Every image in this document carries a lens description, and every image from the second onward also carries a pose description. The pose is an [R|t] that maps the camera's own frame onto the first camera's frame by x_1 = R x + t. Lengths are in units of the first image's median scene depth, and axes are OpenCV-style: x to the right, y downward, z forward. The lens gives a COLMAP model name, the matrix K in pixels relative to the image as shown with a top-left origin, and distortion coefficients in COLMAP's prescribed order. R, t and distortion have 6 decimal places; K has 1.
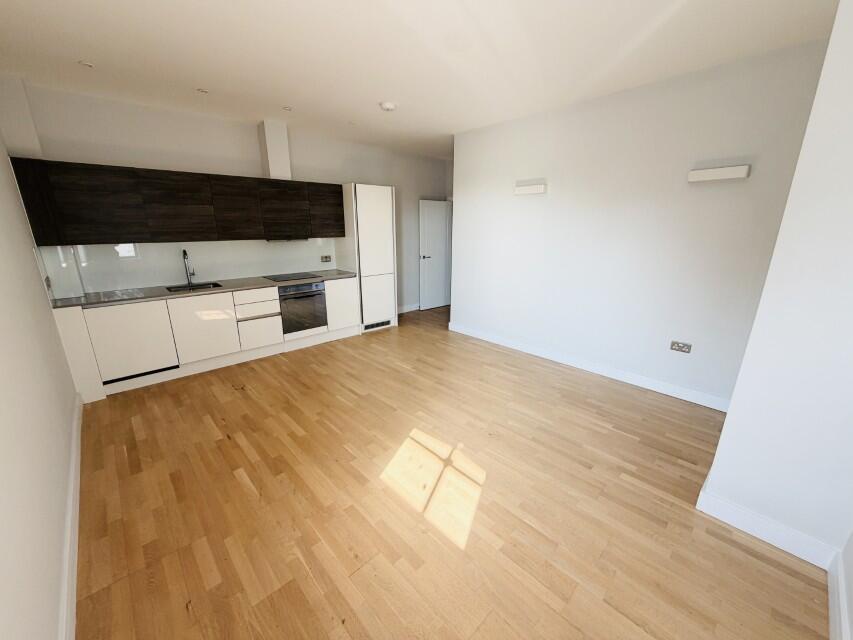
lens RADIAL K [[339.5, 0, 422.4], [0, 339.5, 318.6], [0, 0, 1]] dist [-0.001384, 0.000416]
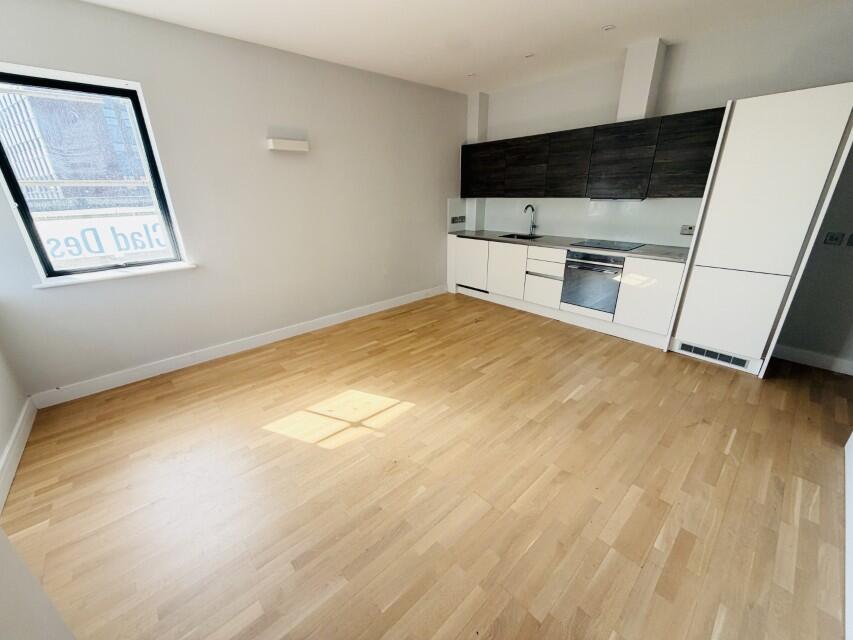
lens RADIAL K [[339.5, 0, 422.4], [0, 339.5, 318.6], [0, 0, 1]] dist [-0.001384, 0.000416]
pose [[-0.025979, 0.354936, -0.934529, 0.620241], [-0.244594, 0.904173, 0.350207, -0.183415], [0.969277, 0.237679, 0.063326, 0.720240]]
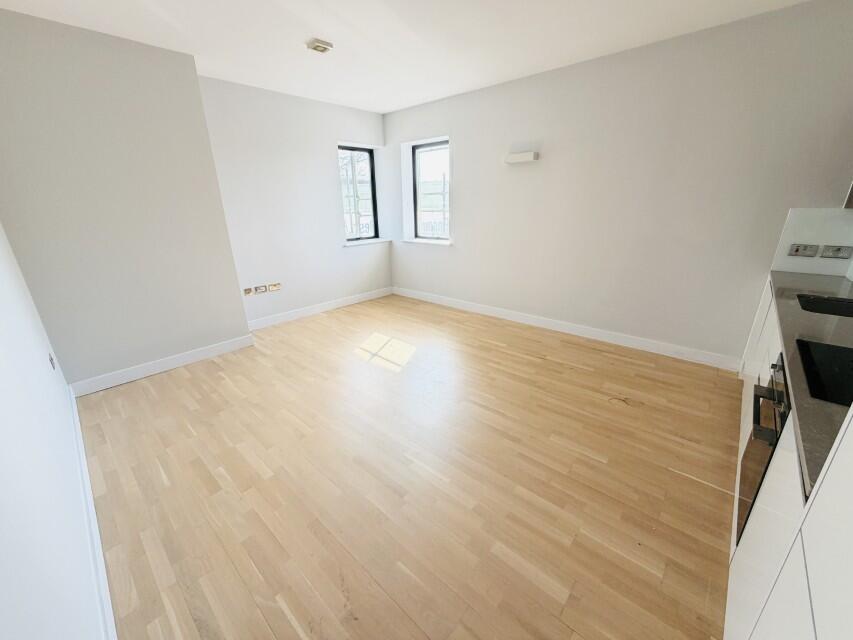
lens RADIAL K [[339.5, 0, 422.4], [0, 339.5, 318.6], [0, 0, 1]] dist [-0.001384, 0.000416]
pose [[-0.996643, 0.046032, -0.067698, -0.024273], [0.000017, 0.827059, 0.562116, -0.387369], [0.081865, 0.560228, -0.824283, 1.491620]]
